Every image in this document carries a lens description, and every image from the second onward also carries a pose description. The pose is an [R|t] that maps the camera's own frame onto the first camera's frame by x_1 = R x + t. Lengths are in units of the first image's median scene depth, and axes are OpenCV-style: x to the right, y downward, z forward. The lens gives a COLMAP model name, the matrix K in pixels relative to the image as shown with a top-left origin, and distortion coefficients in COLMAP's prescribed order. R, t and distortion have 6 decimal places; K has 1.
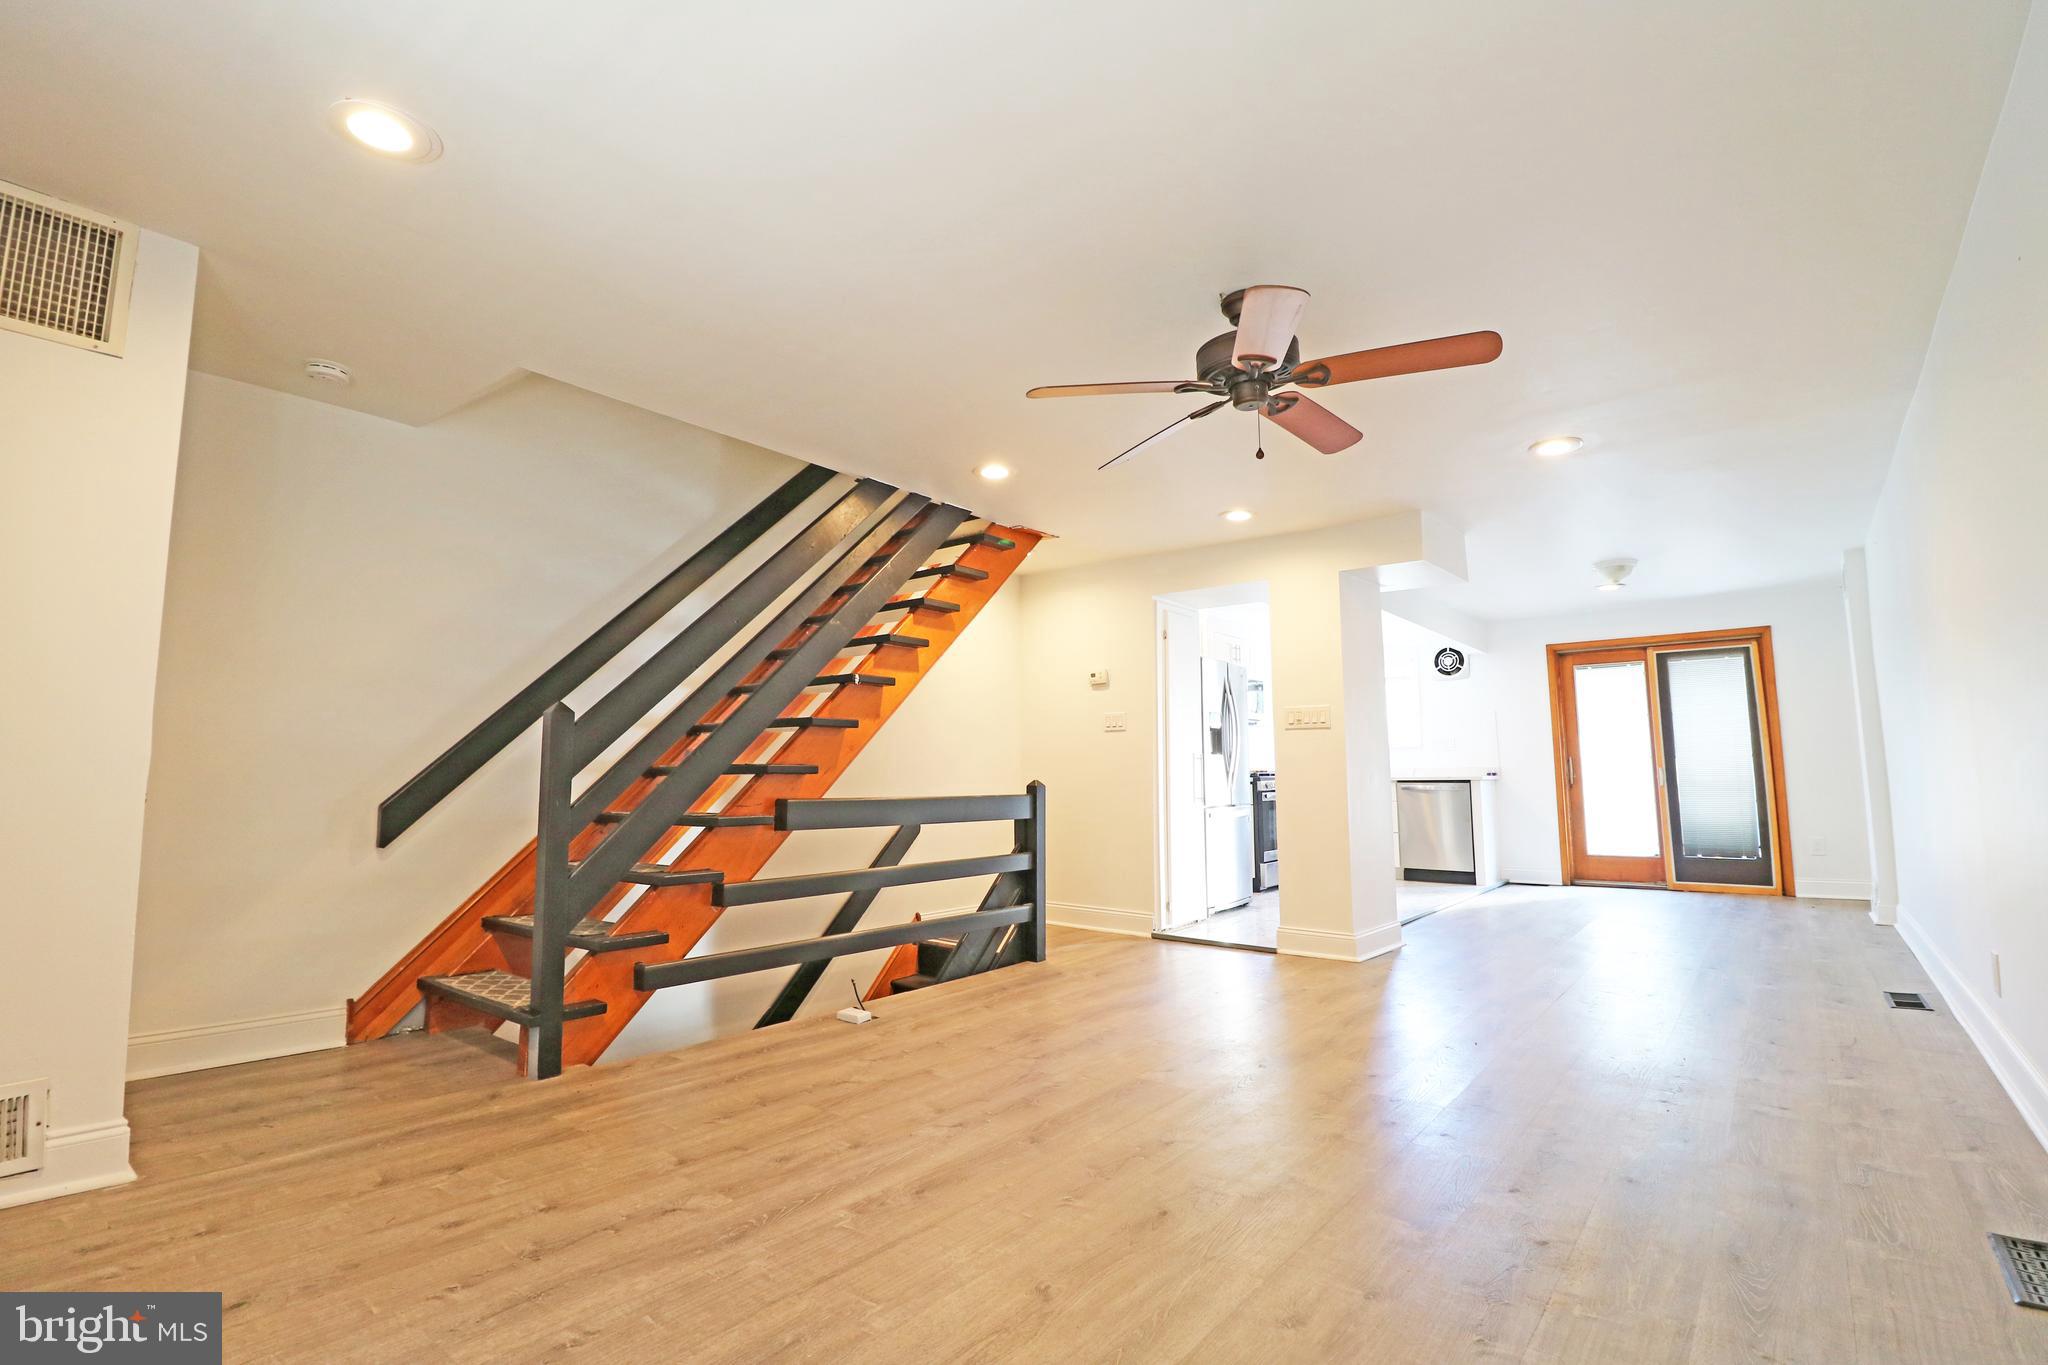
lens RADIAL K [[953.0, 0, 1025.7], [0, 953.0, 668.3], [0, 0, 1]] dist [-0.002883, -0.010542]
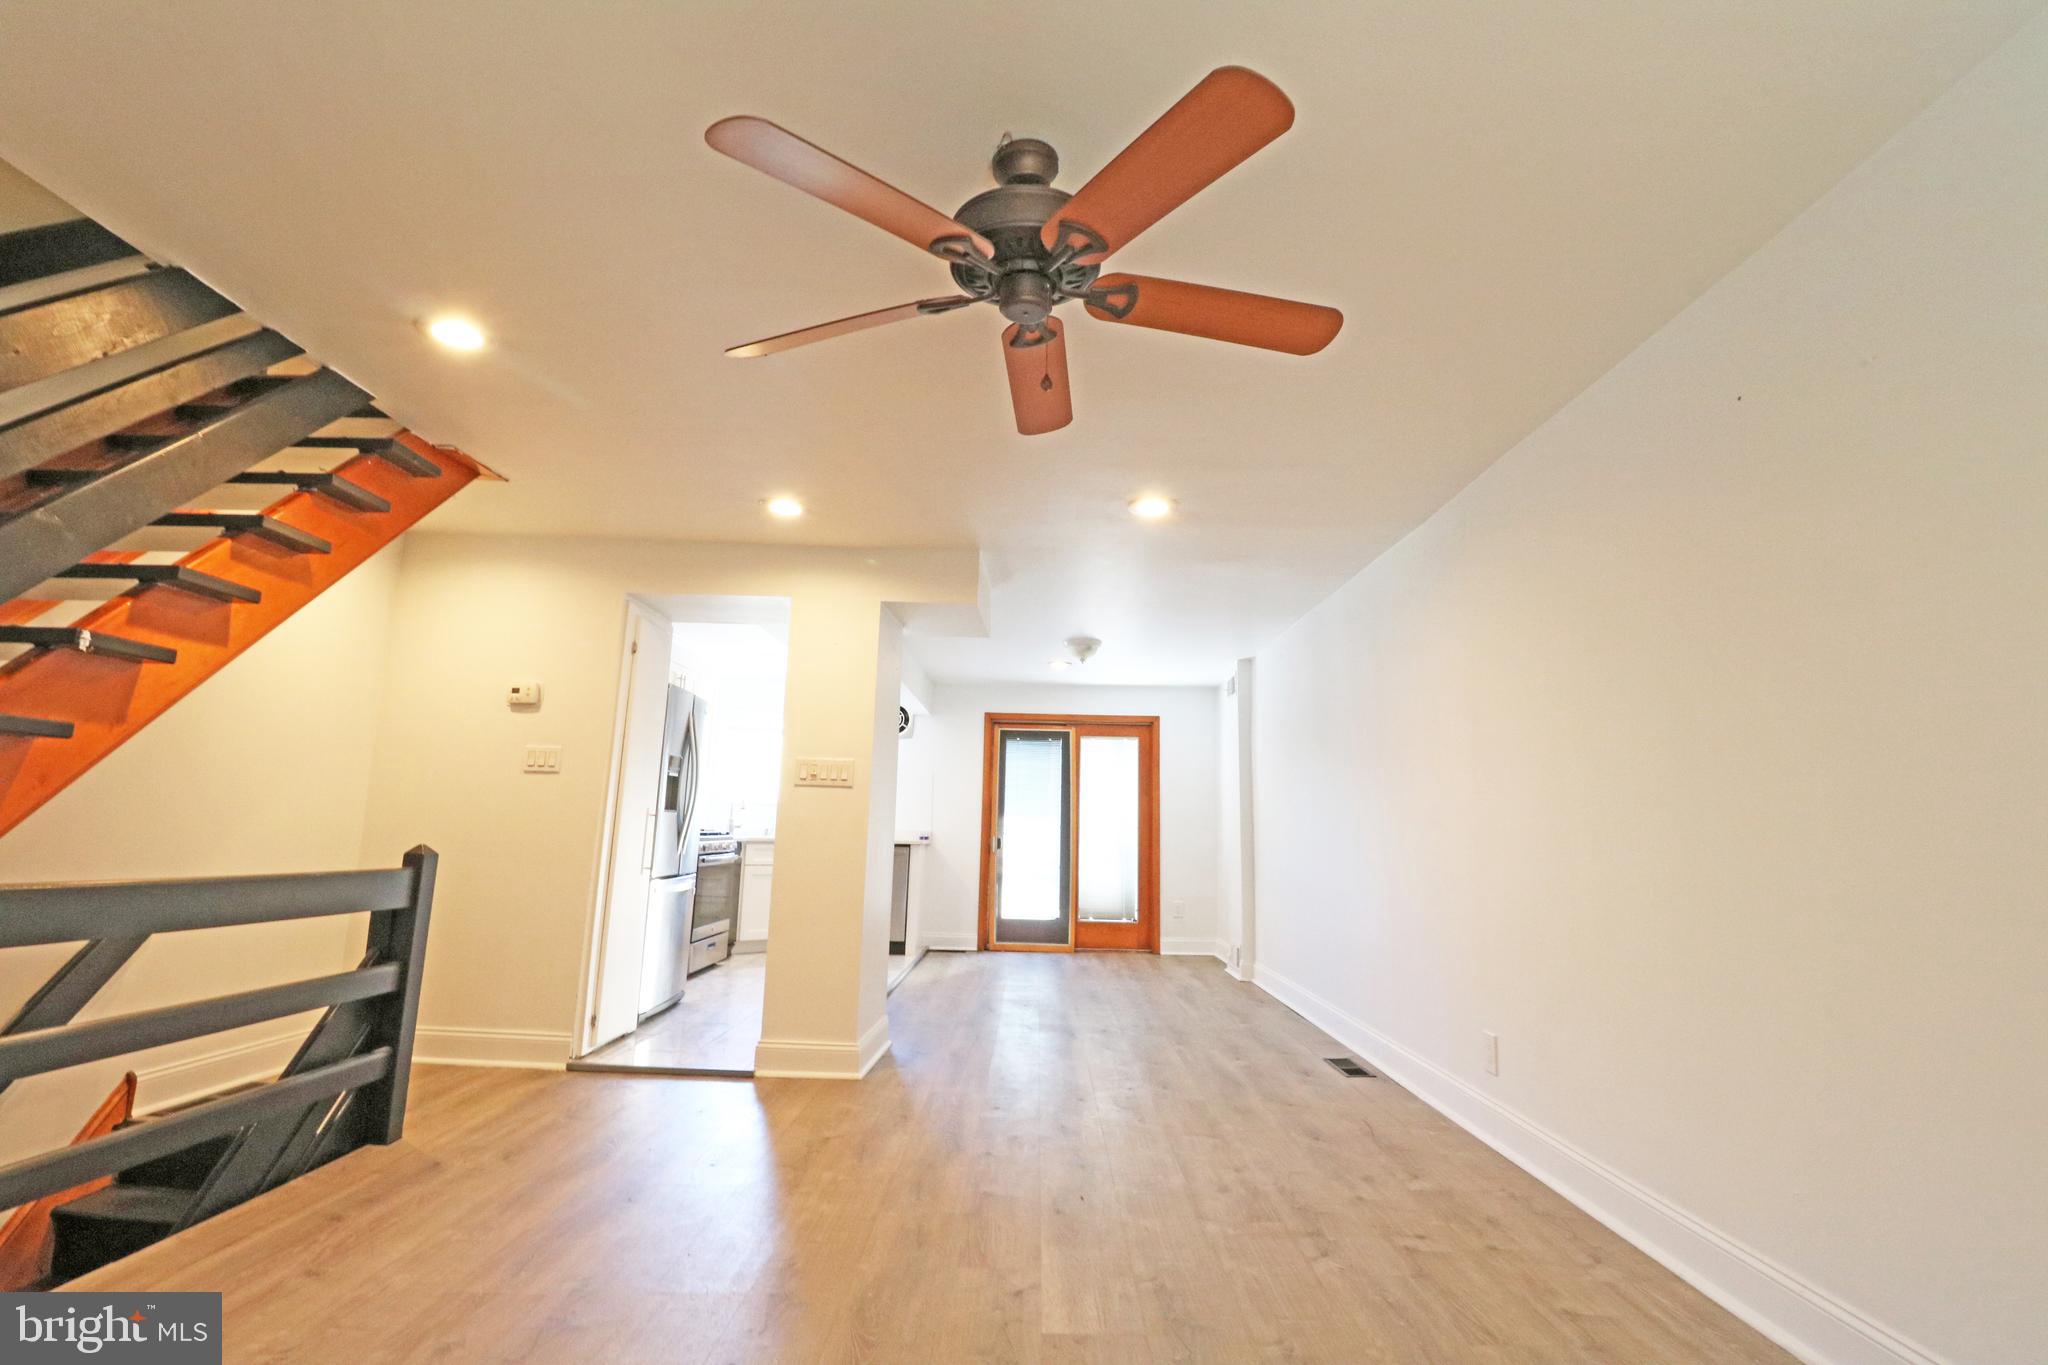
lens RADIAL K [[953.0, 0, 1035.2], [0, 953.0, 666.7], [0, 0, 1]] dist [-0.002883, -0.010542]
pose [[0.780811, 0.131573, 0.610756, -0.084017], [-0.100209, 0.991291, -0.085440, 0.016363], [-0.616679, 0.005509, 0.787196, 0.298897]]
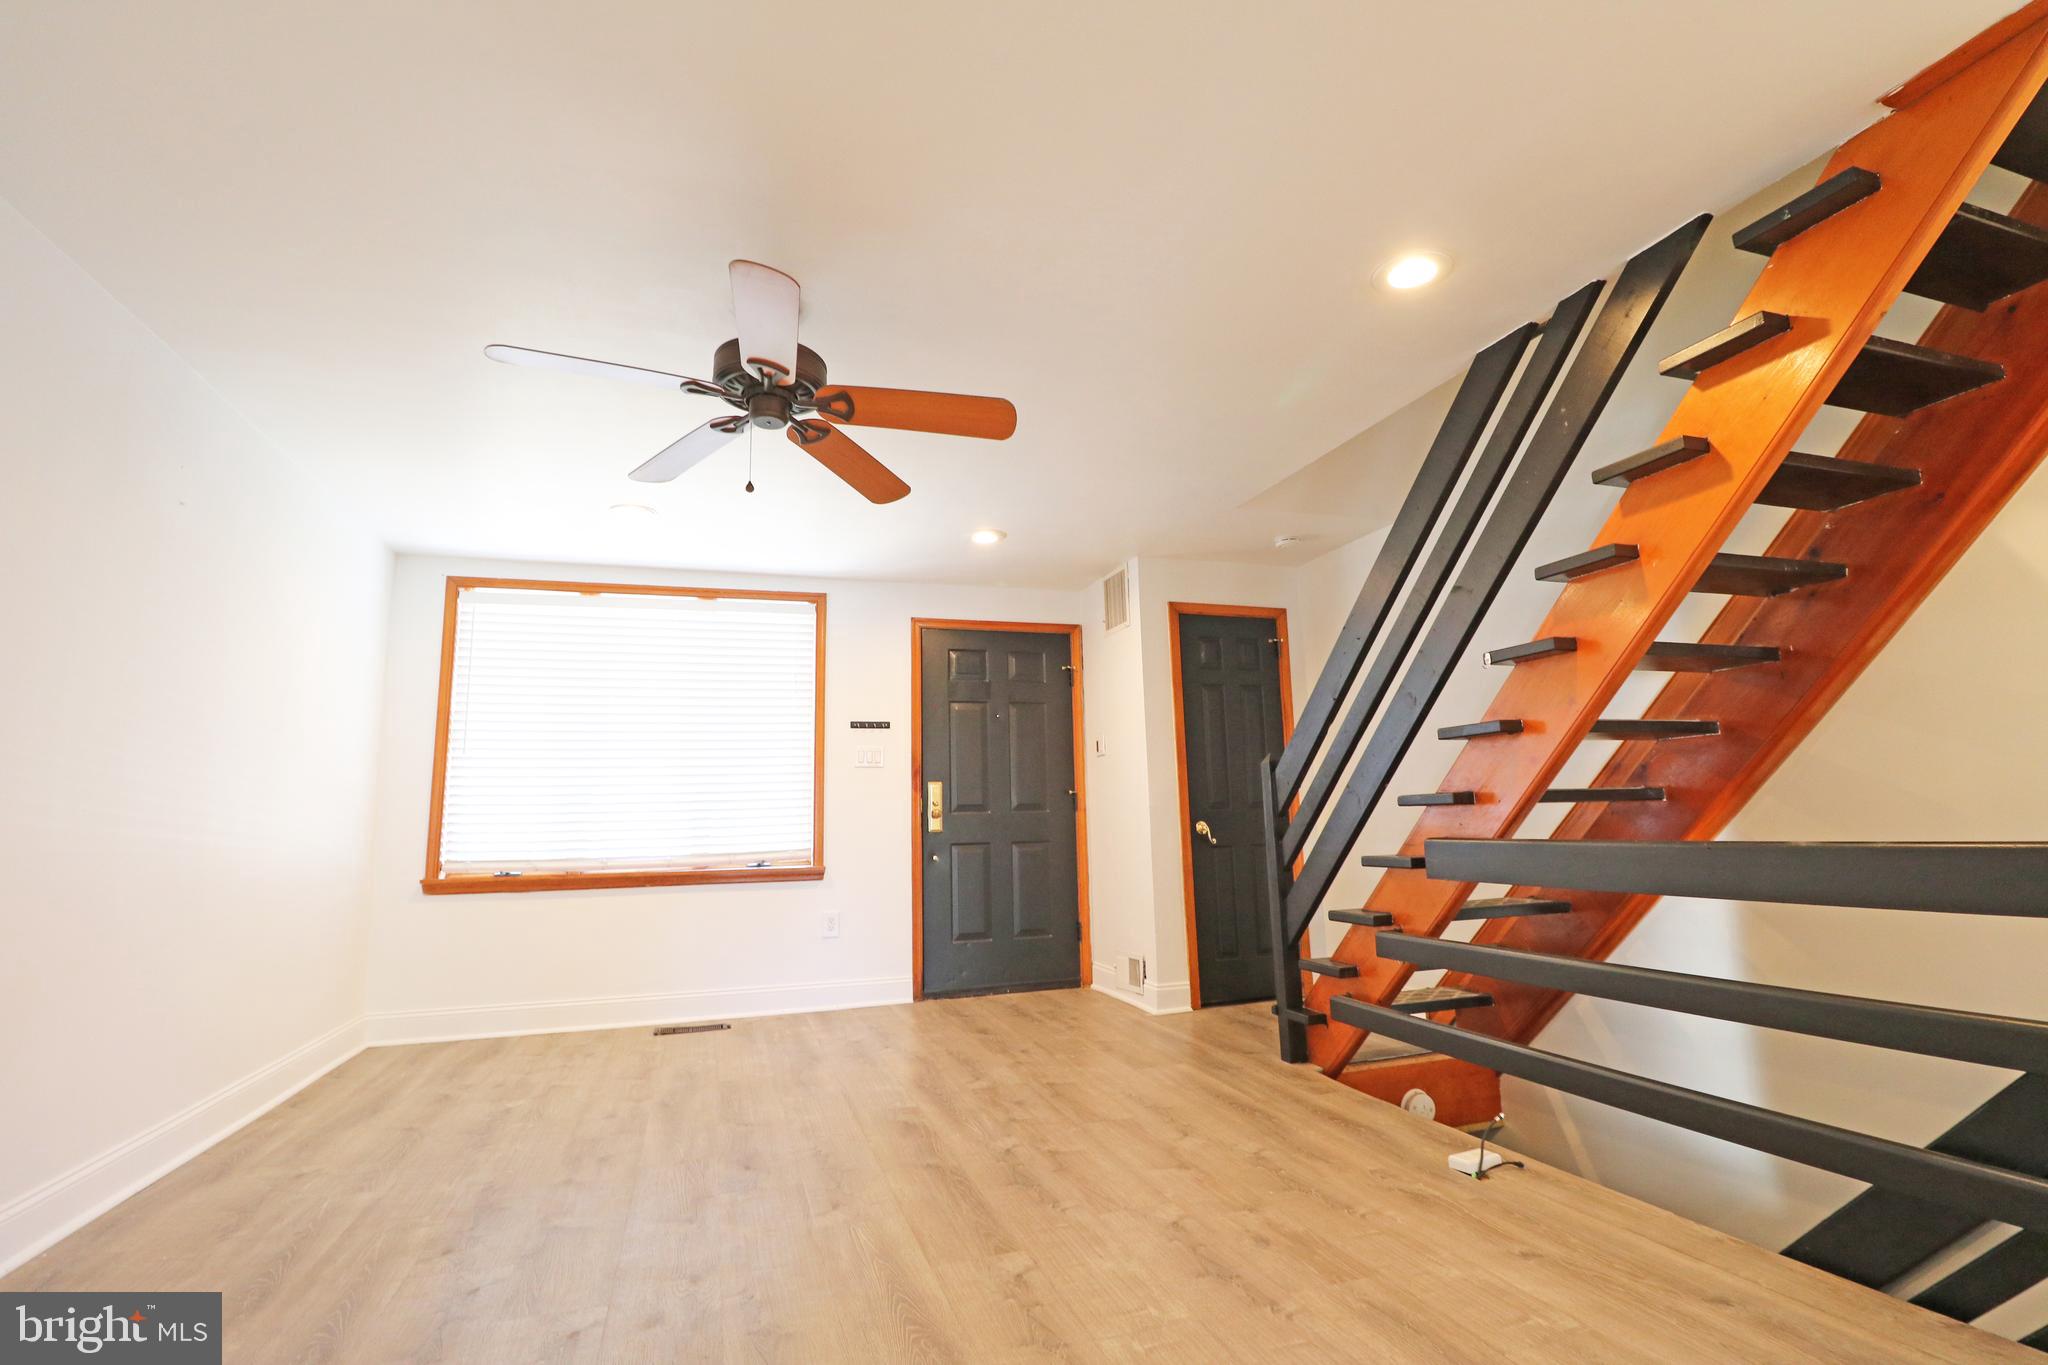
lens RADIAL K [[953.0, 0, 1031.1], [0, 953.0, 672.0], [0, 0, 1]] dist [-0.002883, -0.010542]
pose [[-0.542914, -0.110598, -0.832474, 0.523476], [0.128231, 0.968748, -0.212331, 0.114237], [0.829941, -0.222026, -0.511764, 1.022516]]
